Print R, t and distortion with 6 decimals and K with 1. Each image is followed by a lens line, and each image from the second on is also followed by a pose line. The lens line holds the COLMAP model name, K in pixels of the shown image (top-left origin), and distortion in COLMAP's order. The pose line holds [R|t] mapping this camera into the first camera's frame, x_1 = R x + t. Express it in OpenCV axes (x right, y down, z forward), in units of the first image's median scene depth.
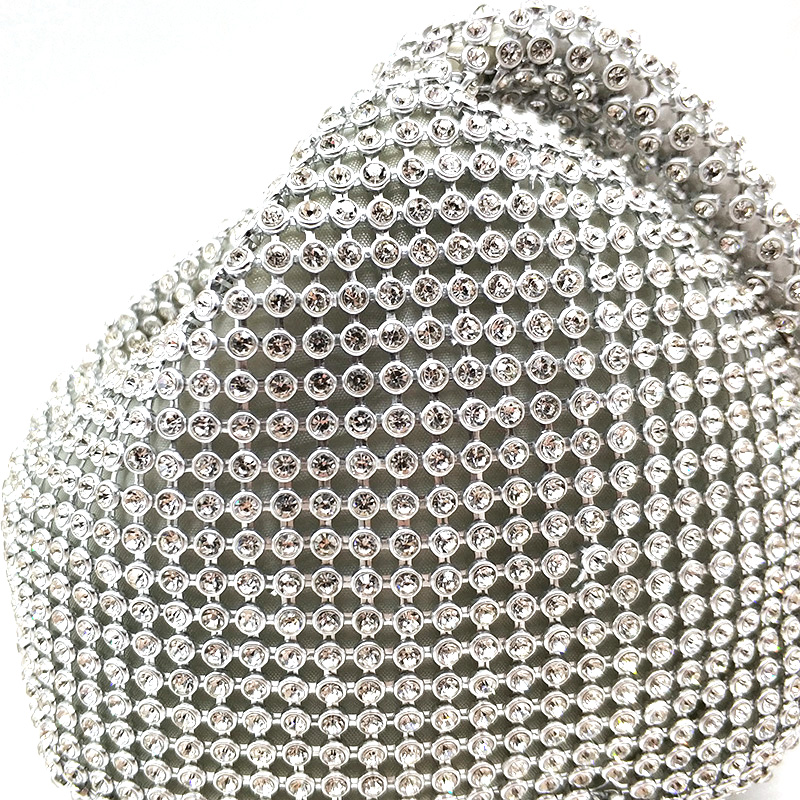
lens RADIAL K [[1091.7, 0, 400.0], [0, 1091.7, 400.0], [0, 0, 1]] dist [0.011881, 0.022445]
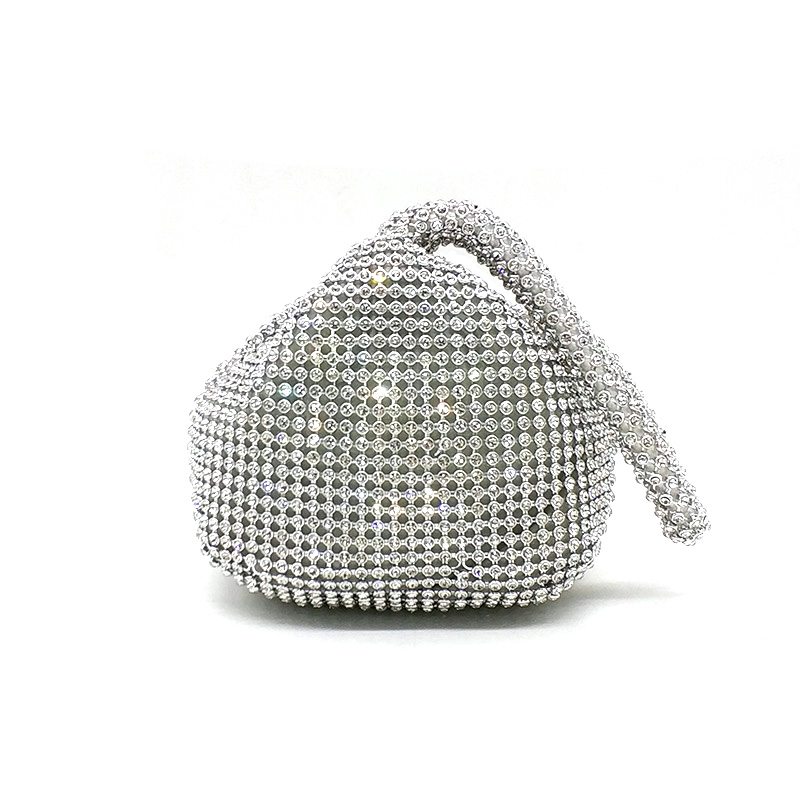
lens RADIAL K [[1091.7, 0, 400.0], [0, 1091.7, 400.0], [0, 0, 1]] dist [0.011881, 0.022445]
pose [[0.990929, 0.075561, -0.111129, 0.342460], [-0.085003, 0.992932, -0.082830, 0.259117], [0.104085, 0.091525, 0.990348, -1.355519]]
